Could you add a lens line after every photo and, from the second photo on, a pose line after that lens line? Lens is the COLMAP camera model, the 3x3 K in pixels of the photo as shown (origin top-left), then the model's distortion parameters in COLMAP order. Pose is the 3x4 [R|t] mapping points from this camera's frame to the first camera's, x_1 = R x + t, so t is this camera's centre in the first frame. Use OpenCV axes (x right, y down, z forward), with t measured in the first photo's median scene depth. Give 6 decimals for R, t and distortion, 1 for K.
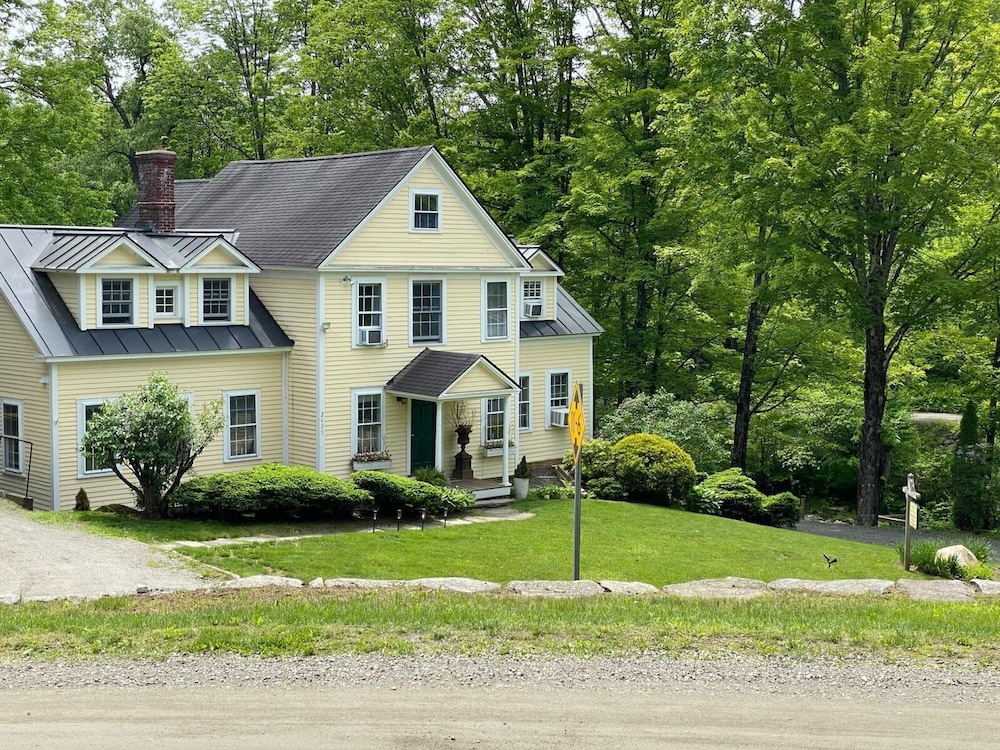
lens RADIAL K [[1552.8, 0, 500.0], [0, 1552.8, 375.0], [0, 0, 1]] dist [0.213257, -0.003172]
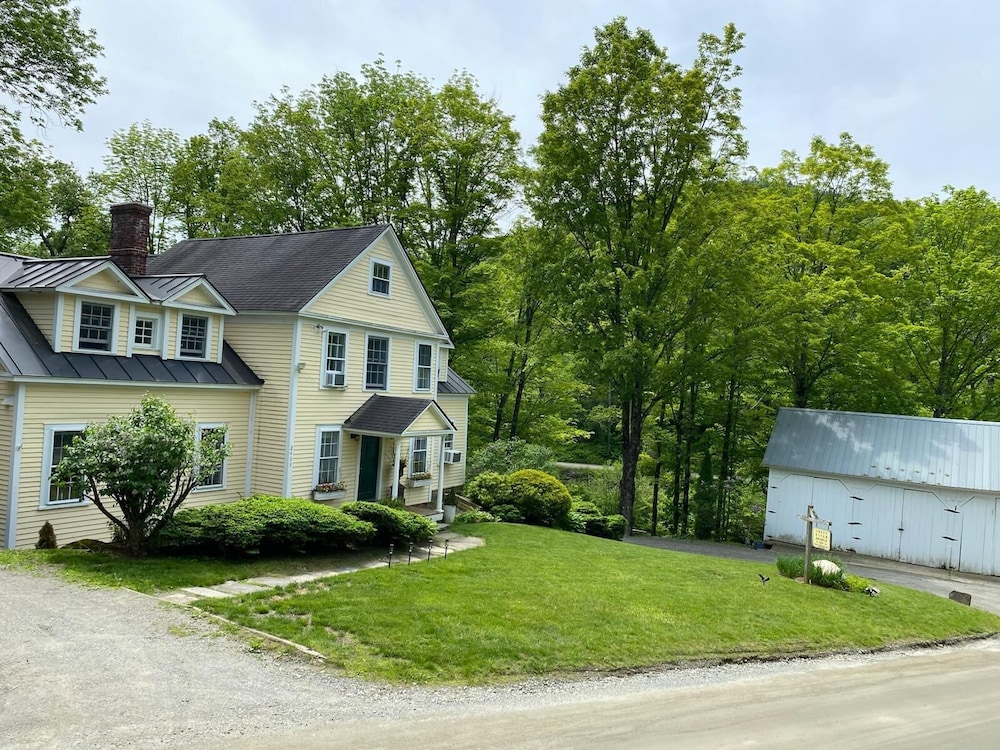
lens RADIAL K [[756.0, 0, 500.0], [0, 756.0, 375.0], [0, 0, 1]] dist [0.059794, -0.089459]
pose [[0.943747, 0.052491, 0.326476, -0.153494], [-0.022315, 0.995179, -0.095500, 0.022152], [-0.329915, 0.082842, 0.940369, 0.454446]]
